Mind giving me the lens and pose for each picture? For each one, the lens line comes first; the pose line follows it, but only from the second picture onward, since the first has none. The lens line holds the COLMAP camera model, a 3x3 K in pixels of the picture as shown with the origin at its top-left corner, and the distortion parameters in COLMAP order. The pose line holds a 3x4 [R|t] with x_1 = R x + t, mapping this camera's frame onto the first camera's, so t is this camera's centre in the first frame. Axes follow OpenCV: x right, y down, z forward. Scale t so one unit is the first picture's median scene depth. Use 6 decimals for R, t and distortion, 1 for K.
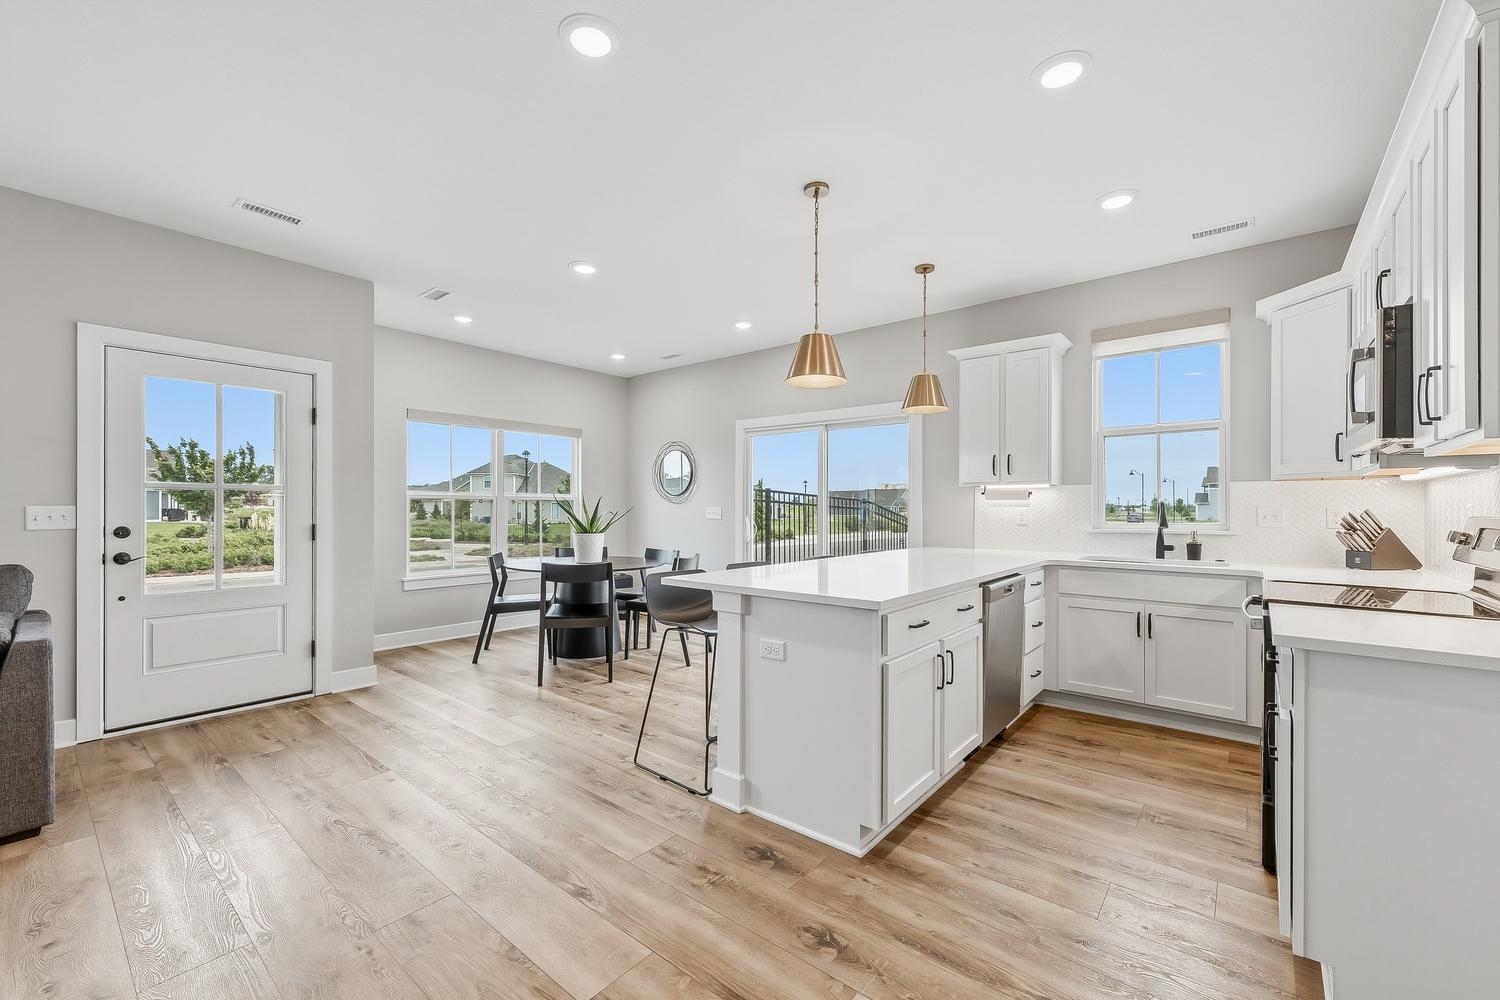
lens RADIAL K [[609.1, 0, 750.1], [0, 609.1, 504.8], [0, 0, 1]] dist [-0.000536, 0.000110]
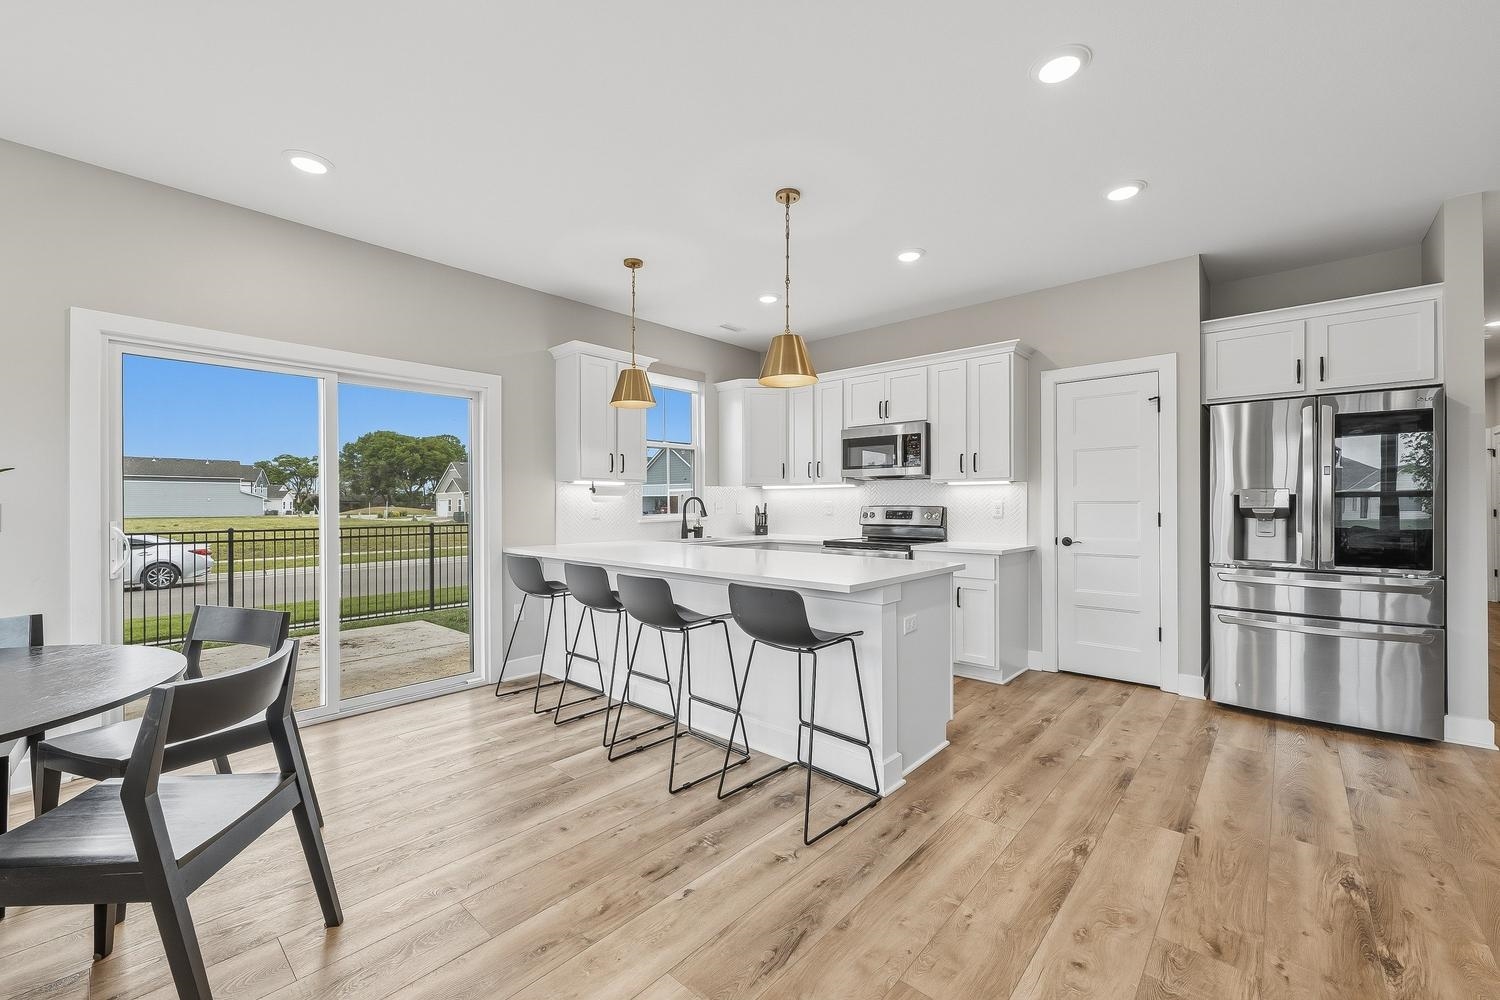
lens RADIAL K [[609.1, 0, 744.8], [0, 609.1, 492.1], [0, 0, 1]] dist [-0.000536, 0.000110]
pose [[0.039437, 0.017359, 0.999071, -0.700318], [-0.002328, 0.999848, -0.017281, 0.004950], [-0.999219, -0.001644, 0.039471, 0.777375]]
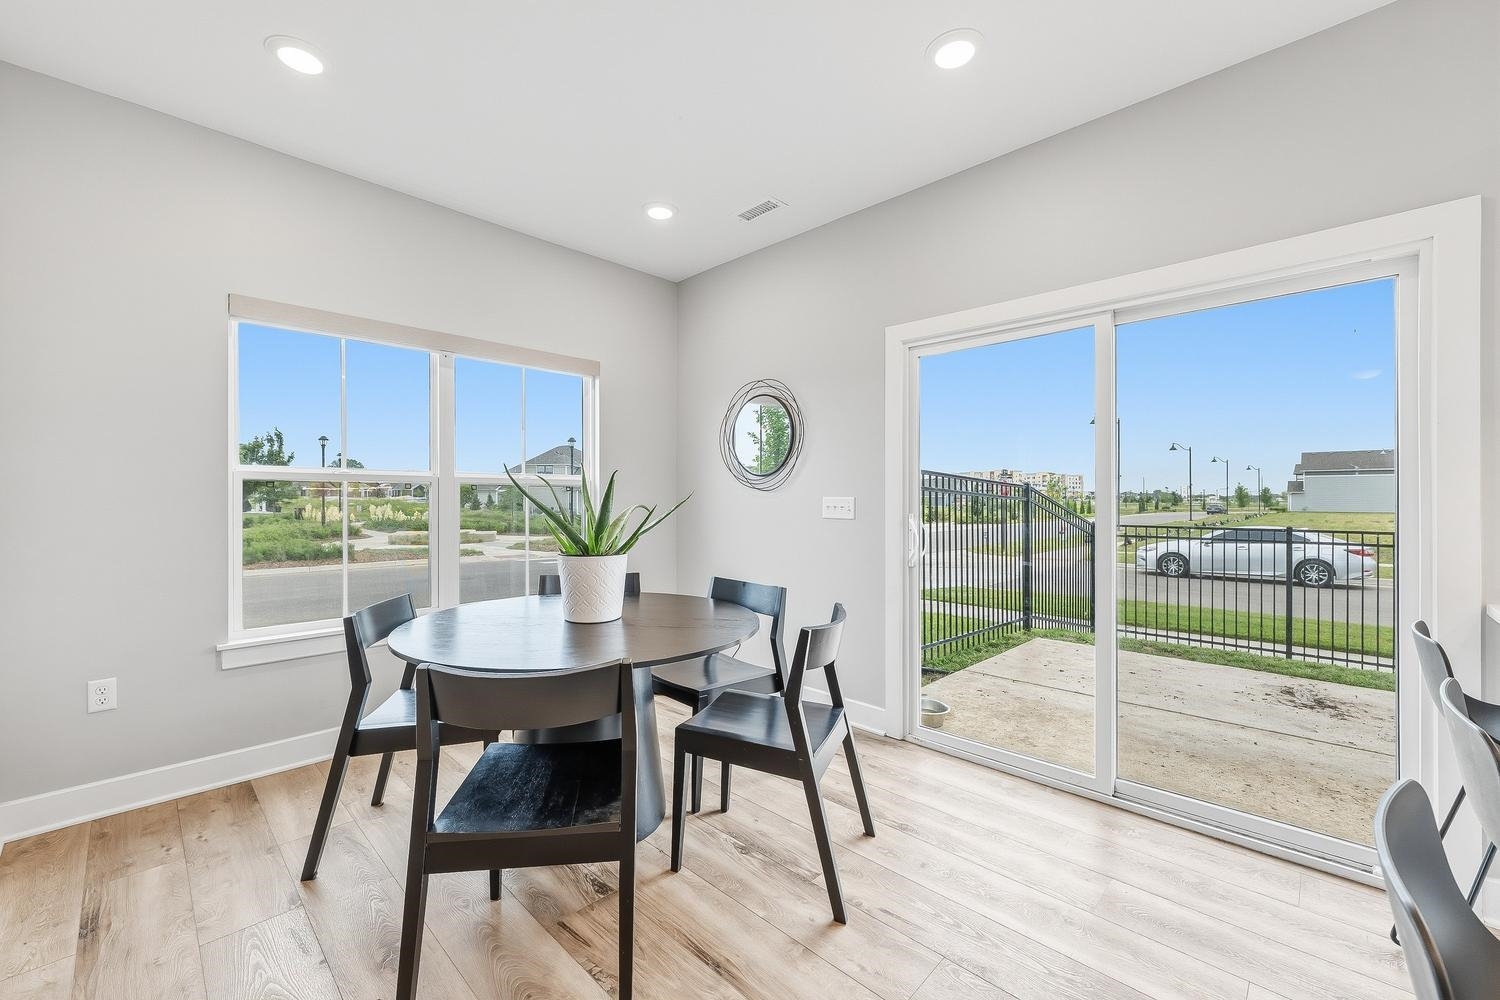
lens RADIAL K [[609.1, 0, 753.2], [0, 609.1, 497.0], [0, 0, 1]] dist [-0.000536, 0.000110]
pose [[0.997287, -0.001676, -0.073589, -0.153594], [0.001924, 0.999993, 0.003295, 0.004758], [0.073583, -0.003427, 0.997283, 0.759433]]
